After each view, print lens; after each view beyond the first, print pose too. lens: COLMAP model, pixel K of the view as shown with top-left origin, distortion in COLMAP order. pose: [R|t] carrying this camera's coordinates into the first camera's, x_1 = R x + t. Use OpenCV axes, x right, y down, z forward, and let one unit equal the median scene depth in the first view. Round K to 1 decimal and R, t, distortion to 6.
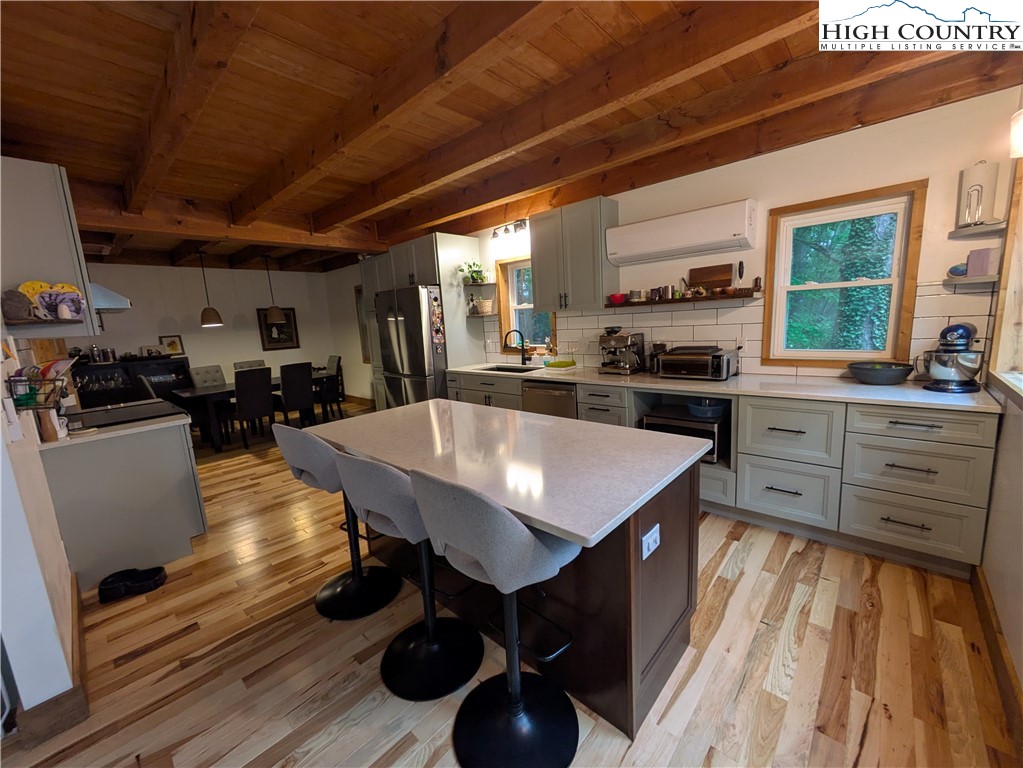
lens RADIAL K [[402.2, 0, 511.5], [0, 402.2, 384.0], [0, 0, 1]] dist [-0.001075, 0.000229]
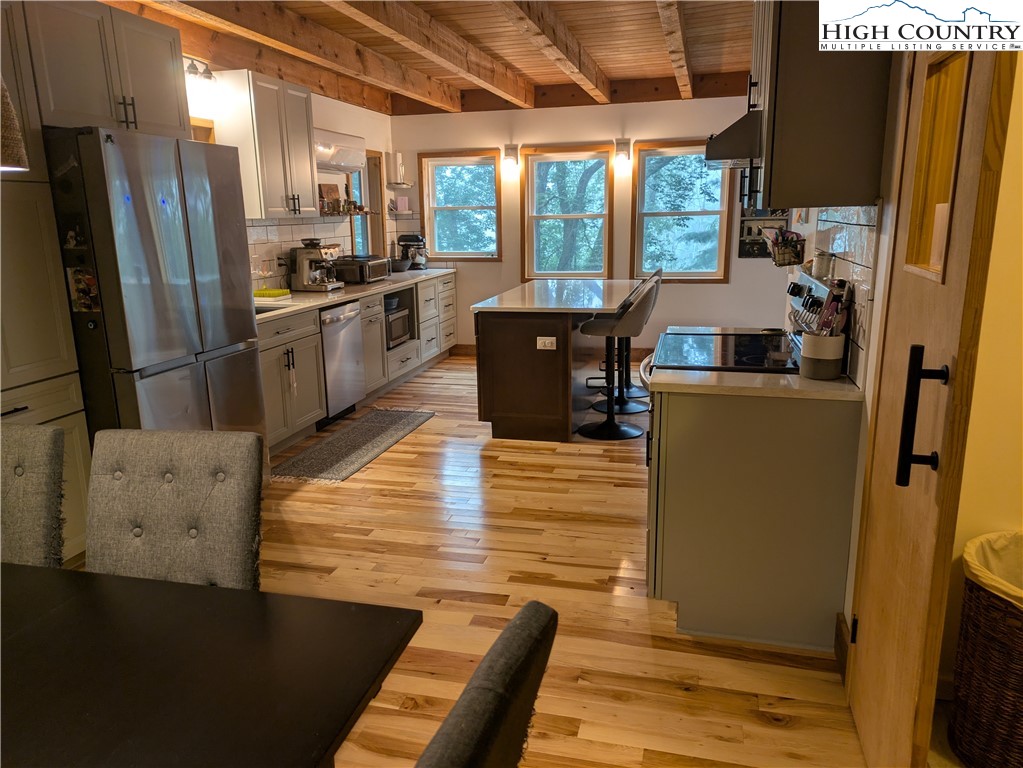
lens RADIAL K [[737.6, 0, 511.5], [0, 737.6, 384.0], [0, 0, 1]] dist [0.010543, 0.001406]
pose [[-0.468006, -0.138418, 0.872818, -1.566757], [0.184099, 0.950718, 0.249486, -0.179422], [-0.864337, 0.277446, -0.419459, 1.545311]]
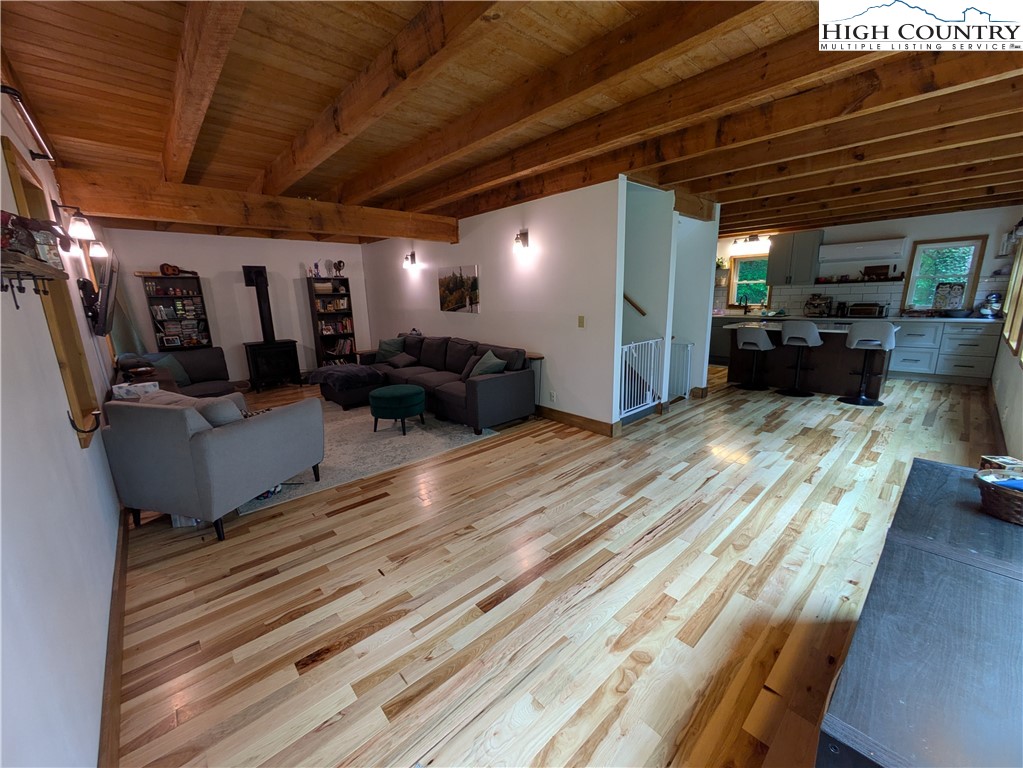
lens RADIAL K [[406.4, 0, 511.5], [0, 406.4, 384.0], [0, 0, 1]] dist [-0.000079, -0.000096]
pose [[0.995658, 0.048873, -0.079220, -1.178190], [-0.044706, 0.997564, 0.053545, 0.291793], [0.081644, -0.049770, 0.995418, -1.273009]]
